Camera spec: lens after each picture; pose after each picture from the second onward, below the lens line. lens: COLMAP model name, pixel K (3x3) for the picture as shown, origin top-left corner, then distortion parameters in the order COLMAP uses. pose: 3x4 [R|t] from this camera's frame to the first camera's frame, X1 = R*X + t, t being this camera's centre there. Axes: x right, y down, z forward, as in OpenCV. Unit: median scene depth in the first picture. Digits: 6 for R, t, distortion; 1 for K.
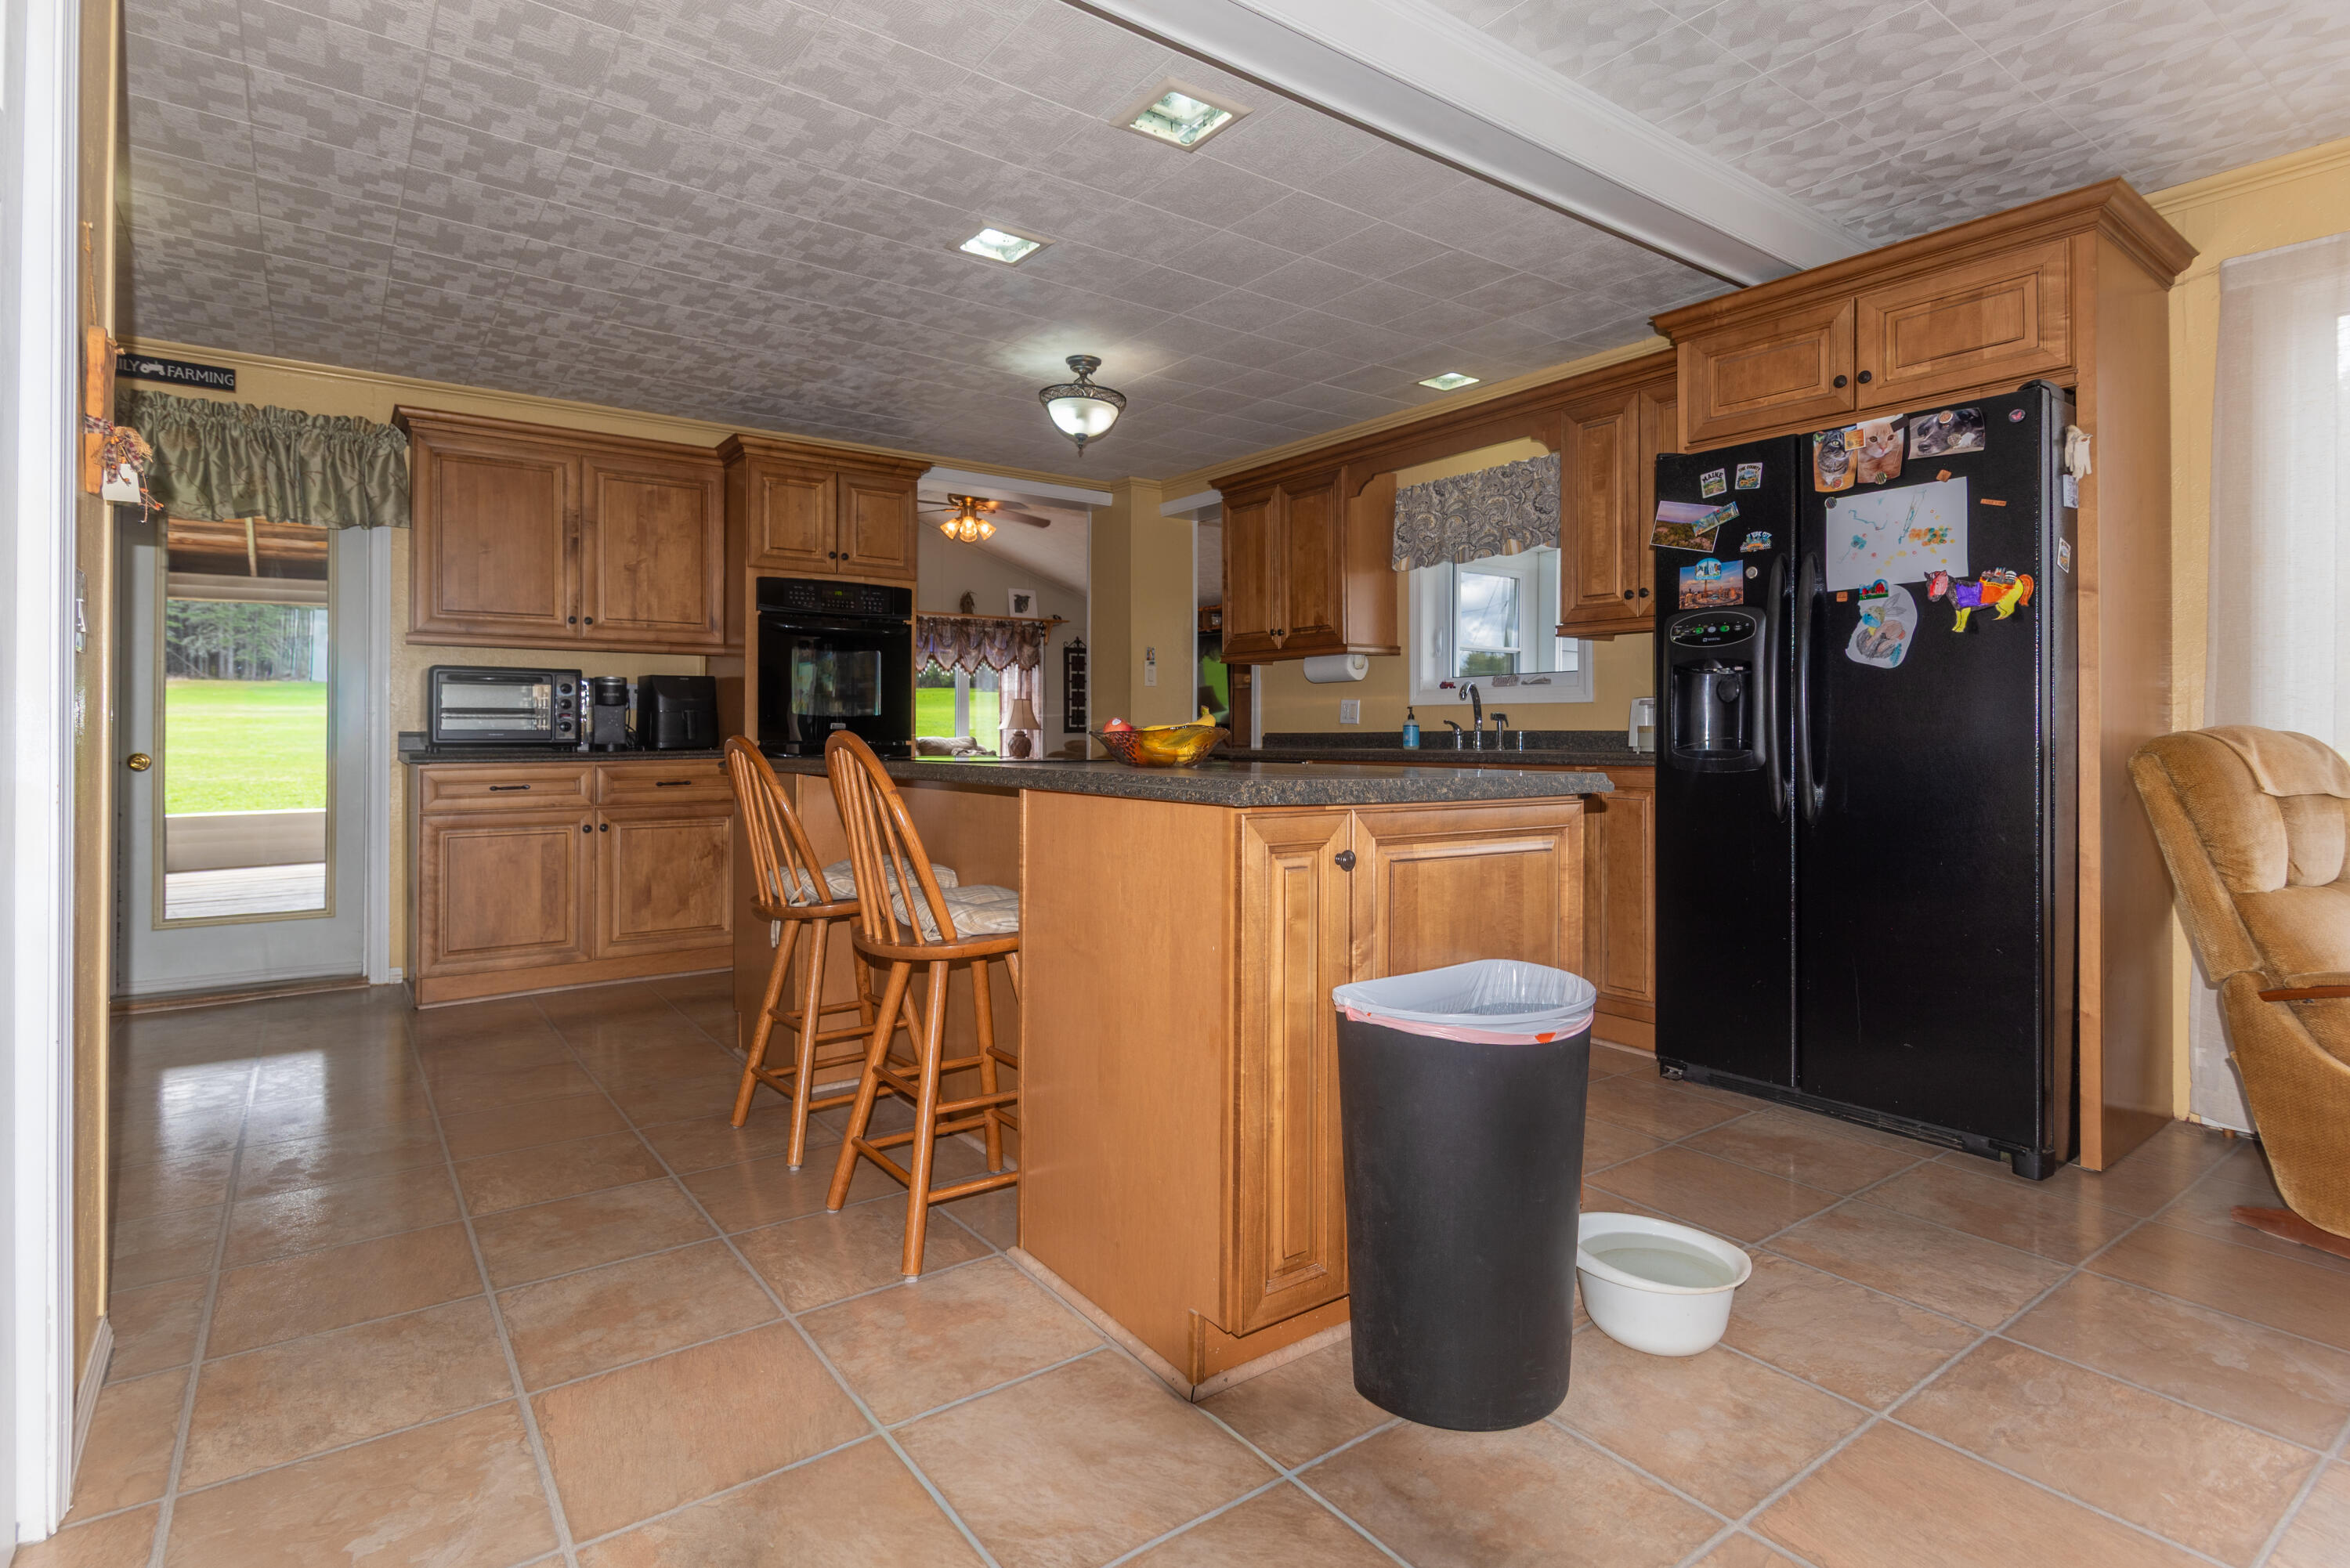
lens RADIAL K [[1125.5, 0, 1097.4], [0, 1125.5, 721.7], [0, 0, 1]] dist [0.002511, 0.000178]
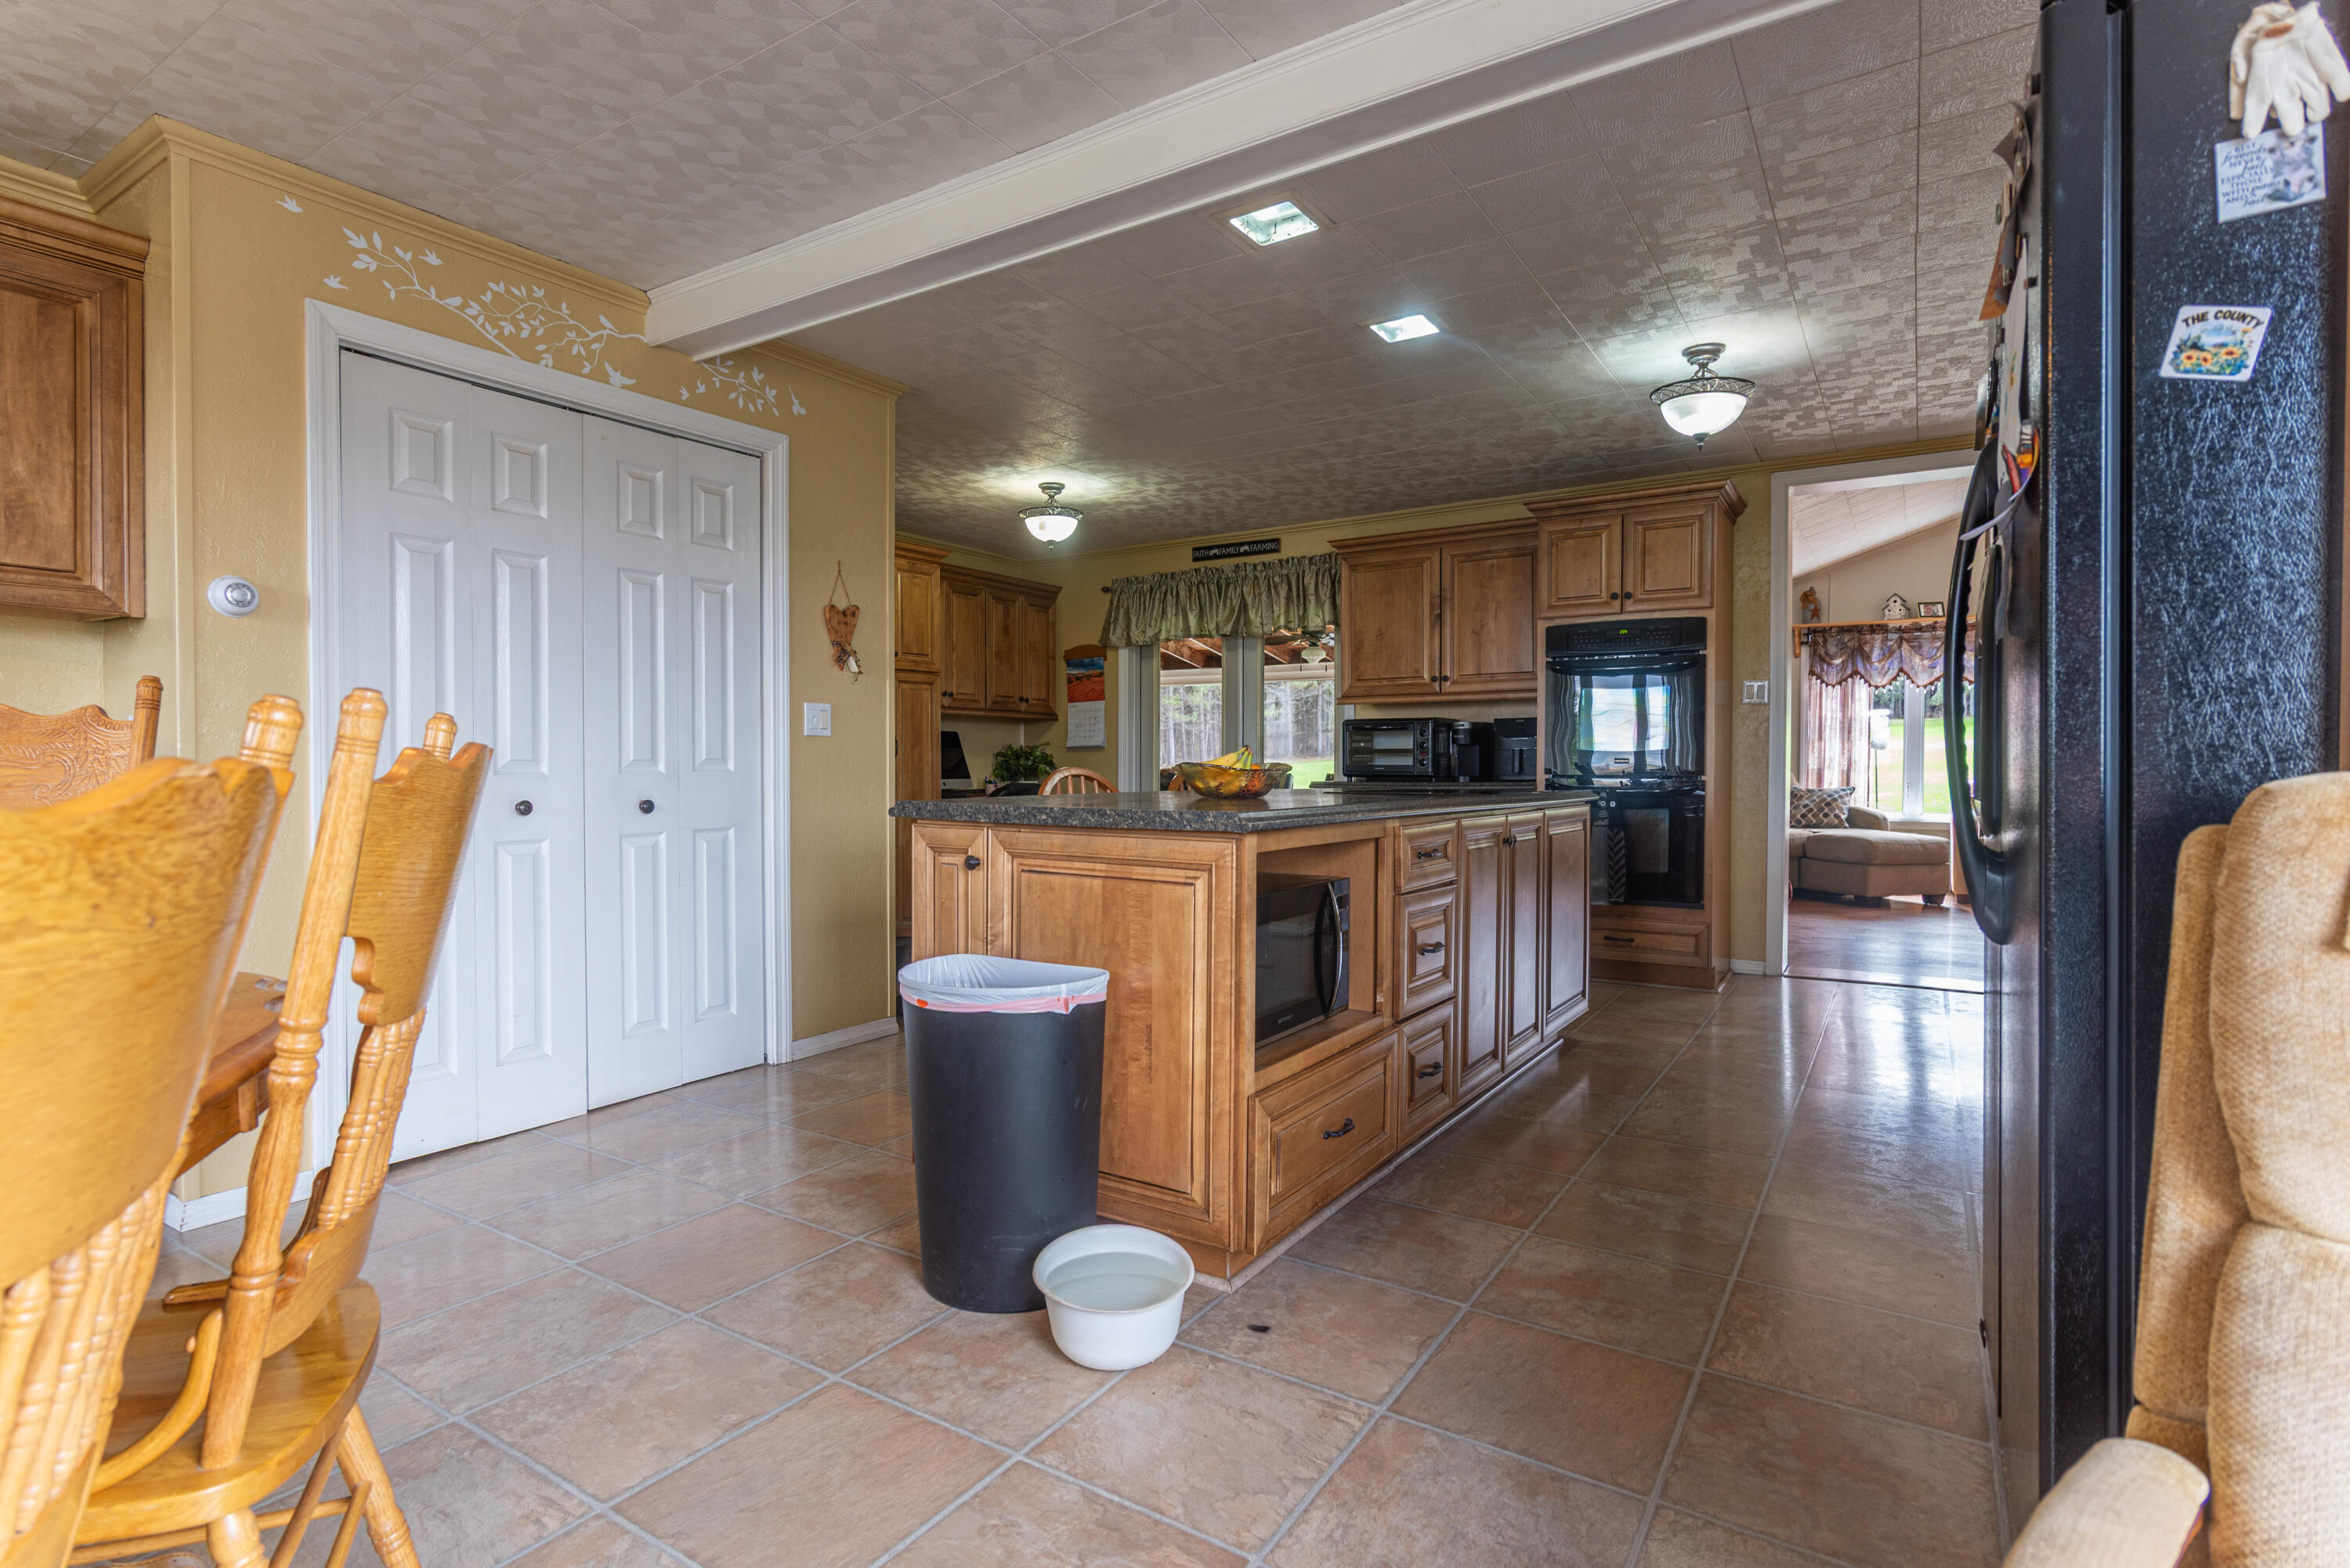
lens RADIAL K [[1123.8, 0, 1250.3], [0, 1123.8, 765.4], [0, 0, 1]] dist [0.001117, 0.001087]
pose [[0.413291, -0.000926, -0.910599, 0.635402], [0.011521, 0.999925, 0.004212, 0.000693], [0.910526, -0.012232, 0.413270, 0.295129]]
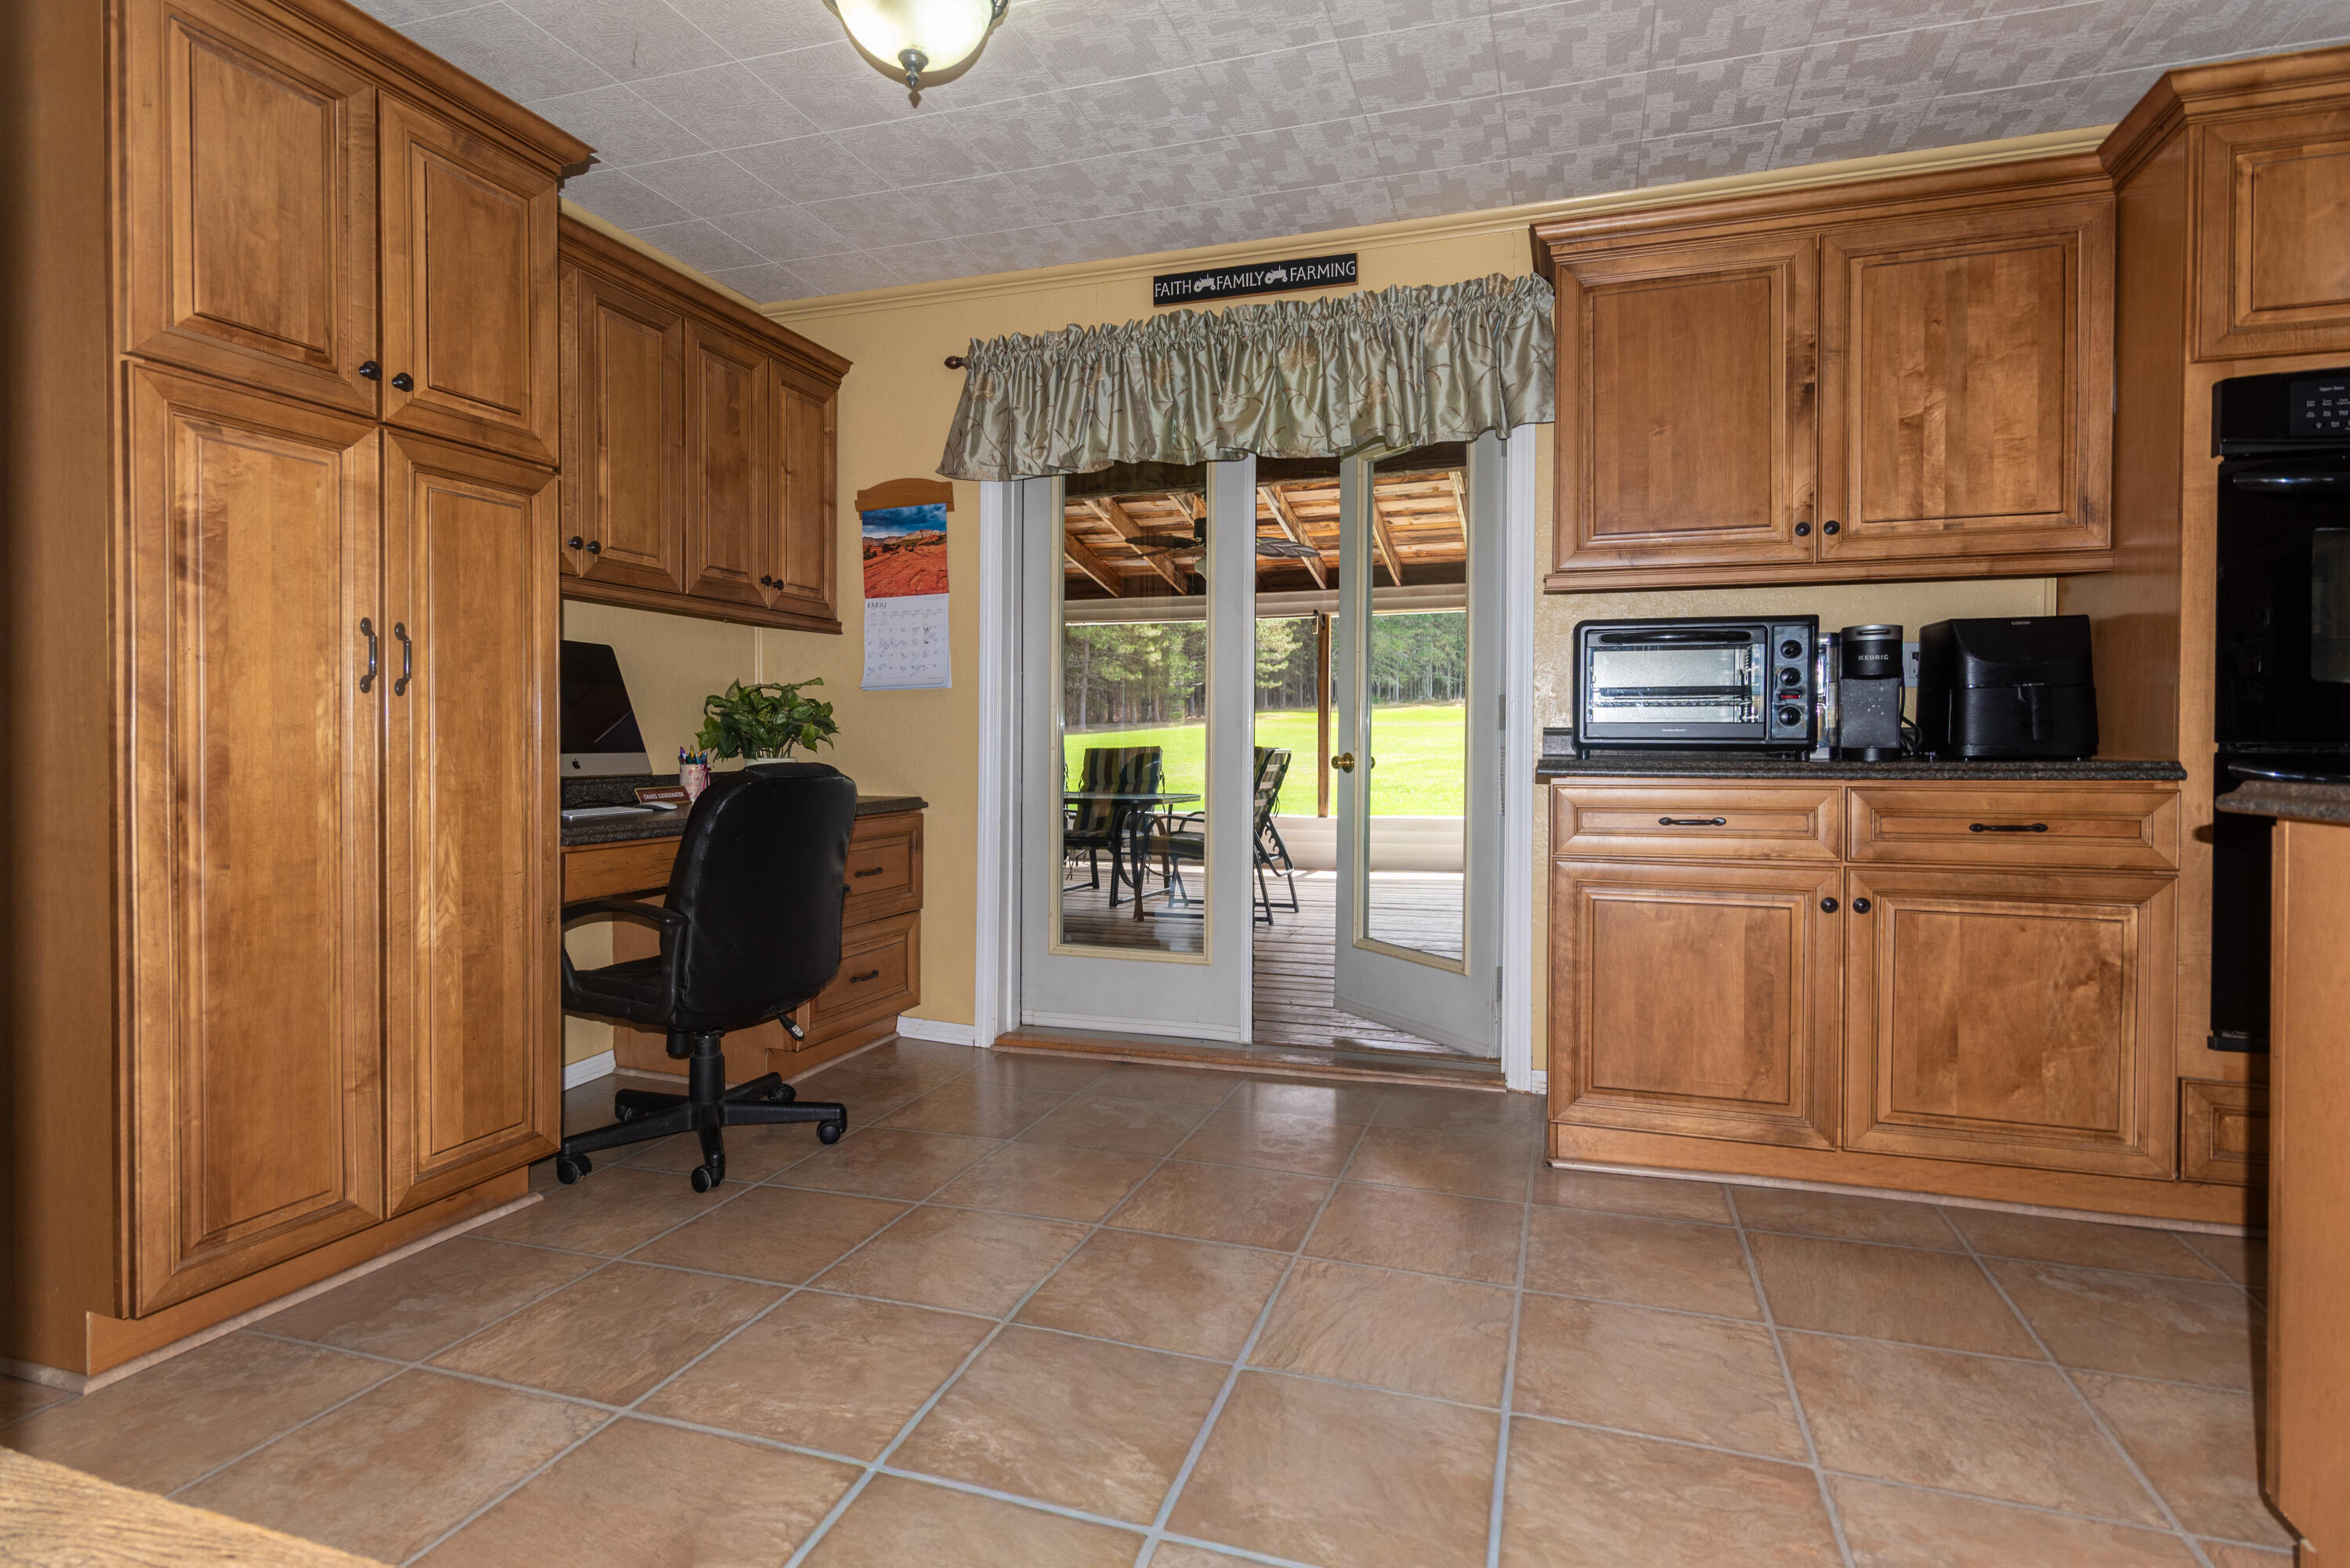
lens RADIAL K [[1123.8, 0, 1250.3], [0, 1123.8, 765.4], [0, 0, 1]] dist [0.001117, 0.001087]
pose [[0.634176, 0.012714, -0.773084, -0.212178], [0.002799, 0.999820, 0.018739, 0.017990], [0.773184, -0.014048, 0.634026, 0.442582]]
